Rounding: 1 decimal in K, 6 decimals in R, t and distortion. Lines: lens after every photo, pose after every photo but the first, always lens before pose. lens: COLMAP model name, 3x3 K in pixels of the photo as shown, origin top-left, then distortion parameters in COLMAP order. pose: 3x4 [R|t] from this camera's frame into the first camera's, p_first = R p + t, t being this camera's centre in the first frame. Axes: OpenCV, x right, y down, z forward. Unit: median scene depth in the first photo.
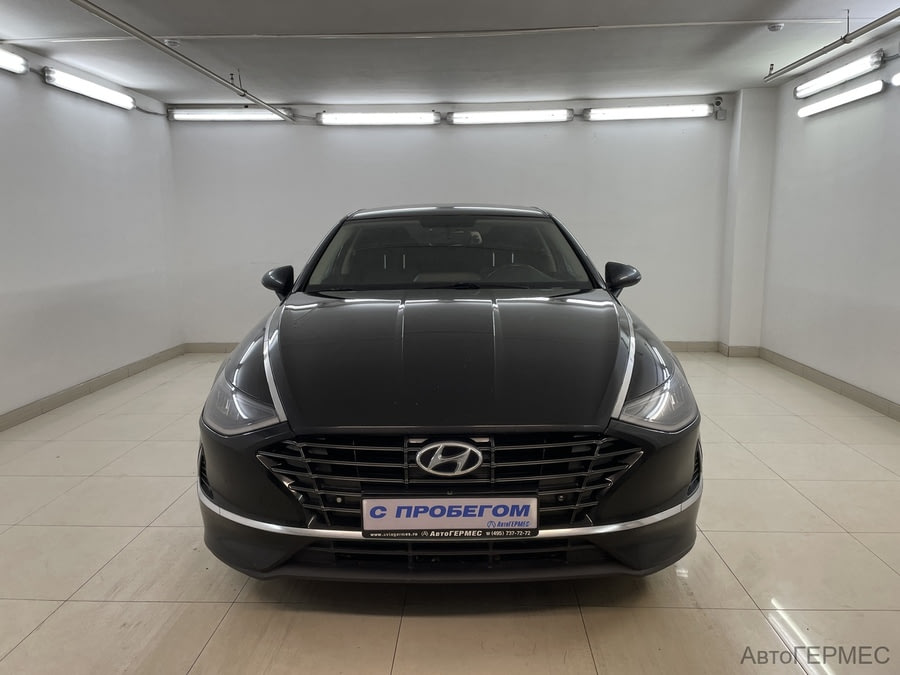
lens RADIAL K [[685.5, 0, 450.0], [0, 685.5, 337.5], [0, 0, 1]] dist [0.090236, -0.084520]
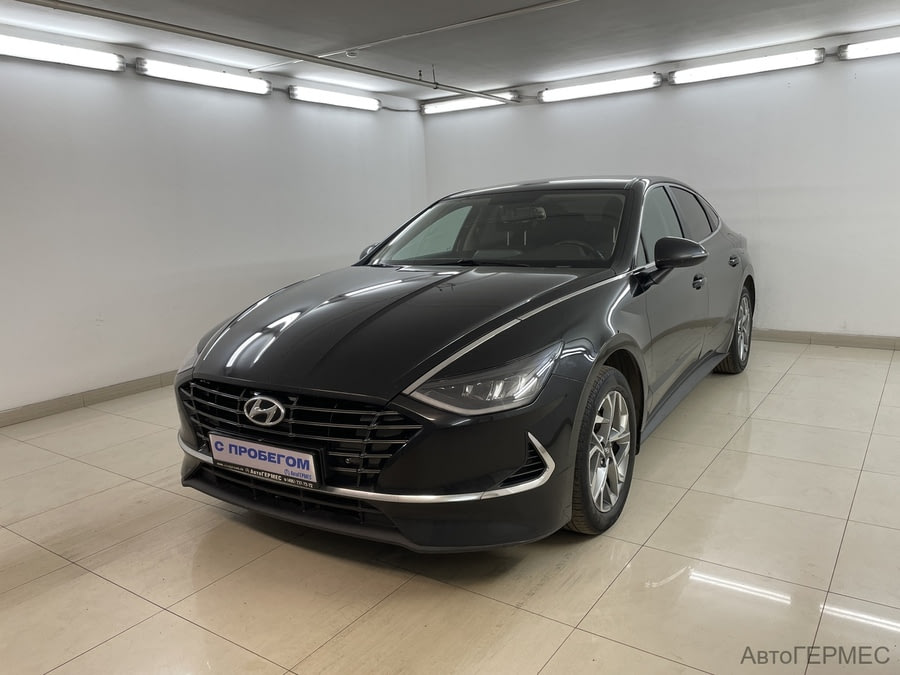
lens RADIAL K [[681.3, 0, 450.0], [0, 681.3, 337.5], [0, 0, 1]] dist [0.136781, -0.159560]
pose [[0.842959, 0.074931, -0.532733, 0.845897], [-0.054510, 0.997053, 0.053987, -0.026980], [0.535209, -0.016470, 0.844559, 0.176529]]
